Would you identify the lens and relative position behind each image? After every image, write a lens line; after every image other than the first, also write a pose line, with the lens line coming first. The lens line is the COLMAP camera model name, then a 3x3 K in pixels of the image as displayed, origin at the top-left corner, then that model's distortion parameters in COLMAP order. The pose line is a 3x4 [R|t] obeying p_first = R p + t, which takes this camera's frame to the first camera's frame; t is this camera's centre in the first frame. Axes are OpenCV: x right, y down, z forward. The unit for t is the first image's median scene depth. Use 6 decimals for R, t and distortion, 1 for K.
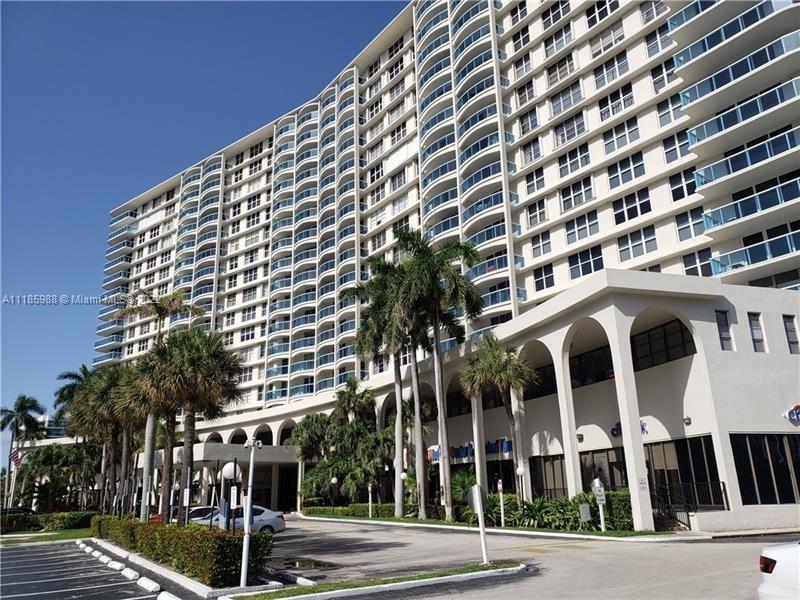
lens RADIAL K [[635.0, 0, 385.5], [0, 635.0, 302.3], [0, 0, 1]] dist [0.054889, -0.107018]
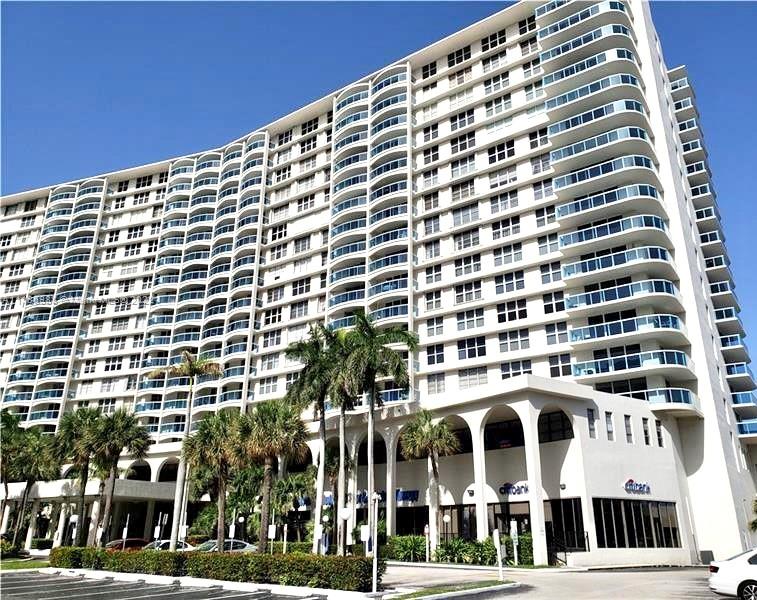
lens RADIAL K [[637.4, 0, 378.5], [0, 637.4, 300.0], [0, 0, 1]] dist [0.234555, -0.569934]
pose [[0.948811, 0.130715, 0.287525, -0.211625], [-0.115077, 0.990837, -0.070709, -0.040245], [-0.294134, 0.034002, 0.955159, -0.146528]]
